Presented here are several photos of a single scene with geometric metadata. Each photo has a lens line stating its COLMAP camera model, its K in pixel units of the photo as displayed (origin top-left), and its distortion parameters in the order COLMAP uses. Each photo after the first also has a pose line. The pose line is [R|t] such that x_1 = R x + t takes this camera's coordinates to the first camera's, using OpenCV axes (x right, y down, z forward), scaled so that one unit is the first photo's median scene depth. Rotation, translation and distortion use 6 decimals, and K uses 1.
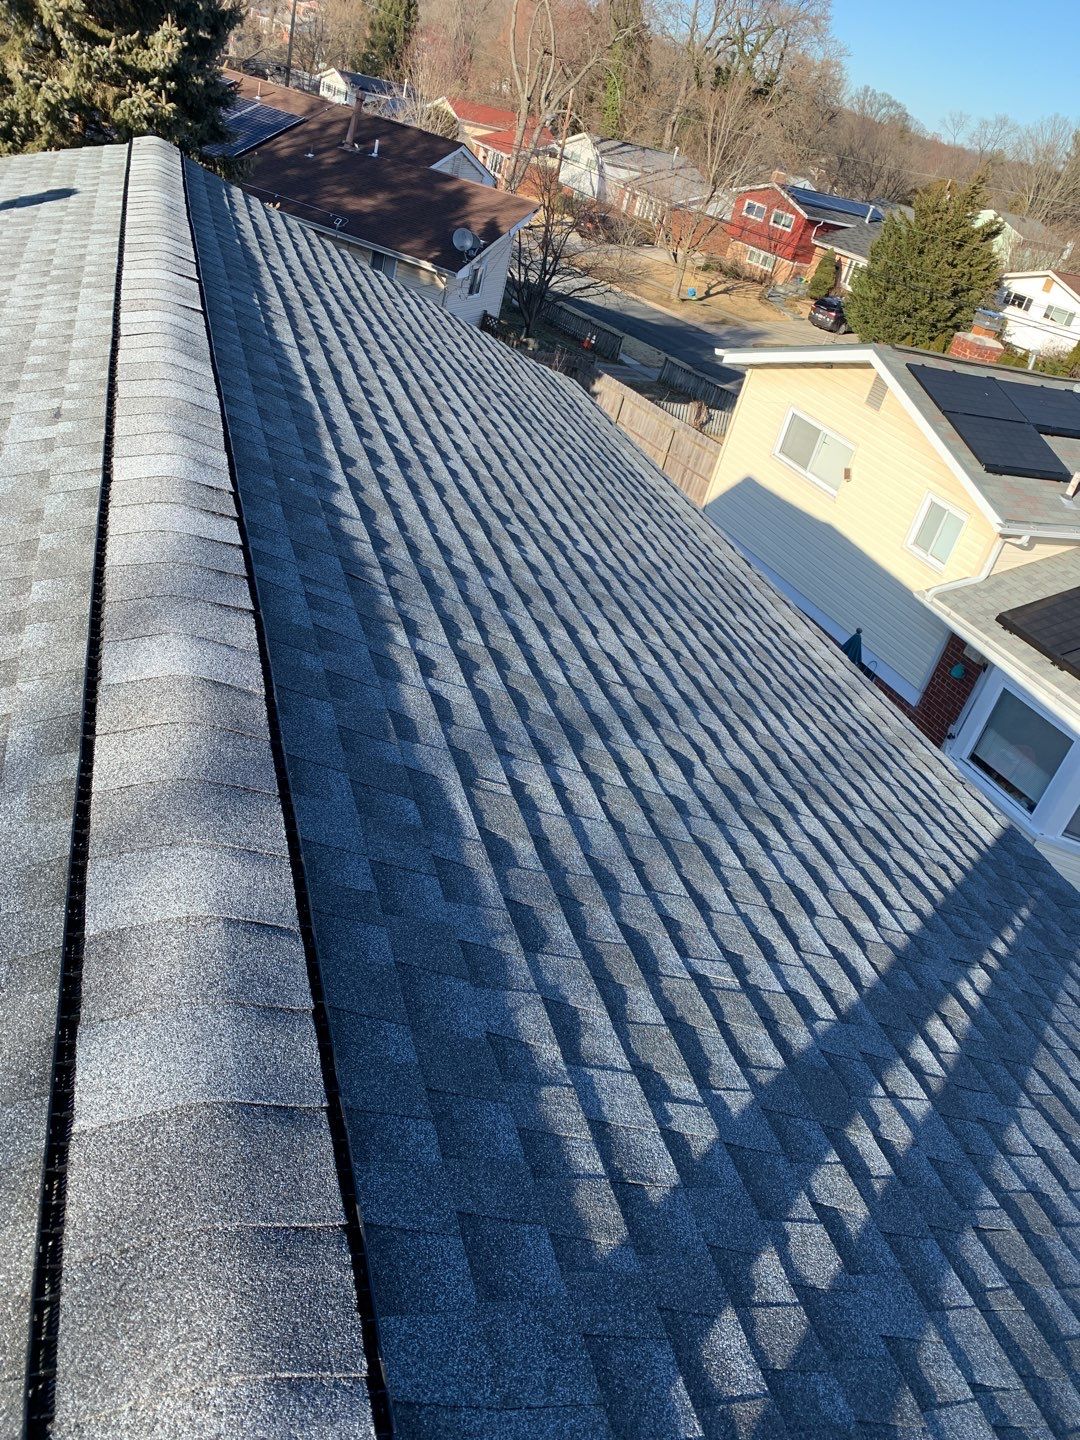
lens RADIAL K [[1097.4, 0, 529.8], [0, 1097.4, 719.7], [0, 0, 1]] dist [0.022307, -0.022218]
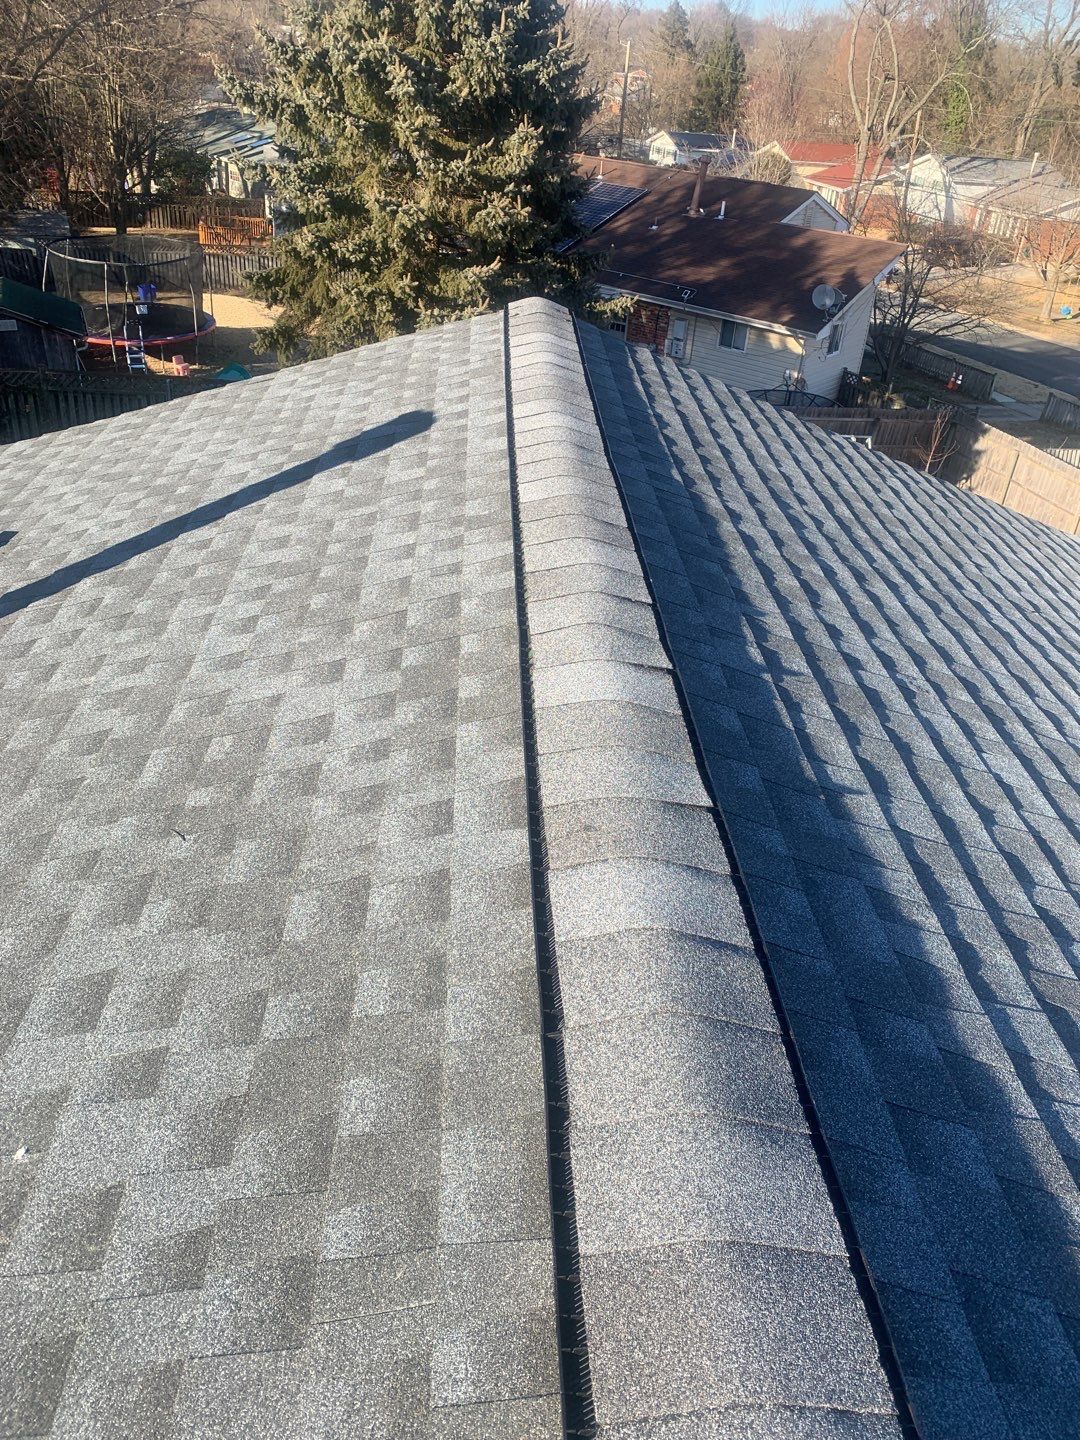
lens RADIAL K [[1096.2, 0, 540.0], [0, 1096.2, 720.0], [0, 0, 1]] dist [0.027124, -0.019915]
pose [[0.958830, -0.011999, -0.283727, -0.055661], [0.001074, 0.999253, -0.038630, -0.091473], [0.283978, 0.036735, 0.958127, 0.129453]]
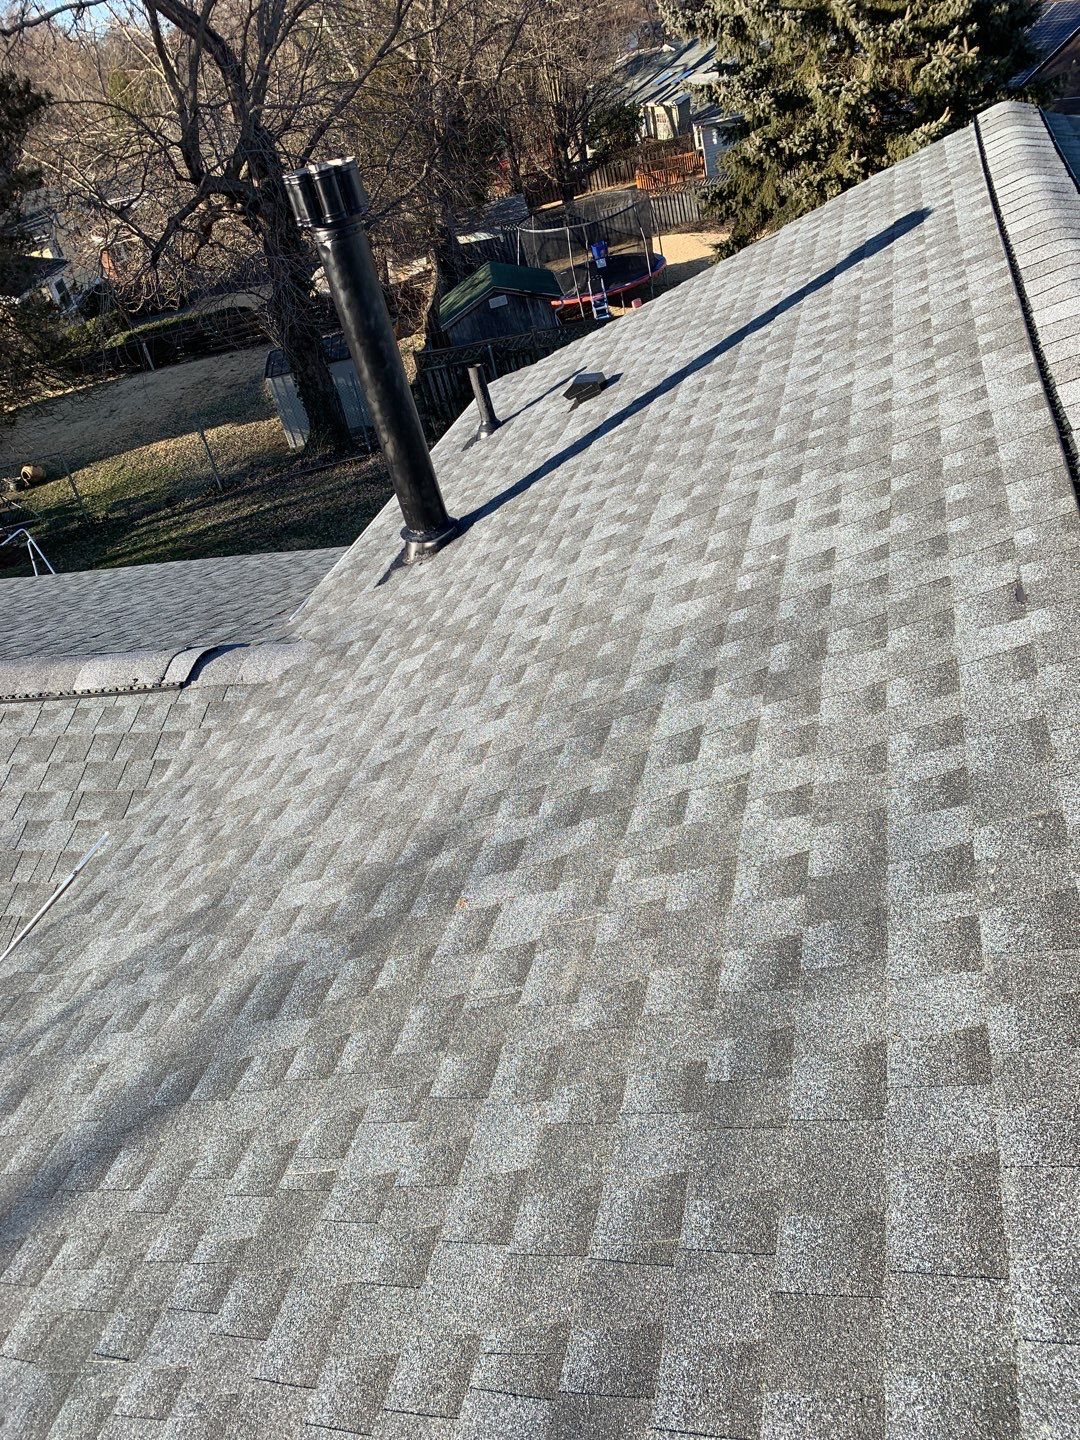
lens RADIAL K [[1094.8, 0, 559.9], [0, 1094.8, 759.0], [0, 0, 1]] dist [0.004759, -0.009253]
pose [[0.766966, -0.045564, -0.640068, -0.038036], [0.087558, 0.995577, 0.034046, -0.039684], [0.635686, -0.082156, 0.767564, 0.049381]]
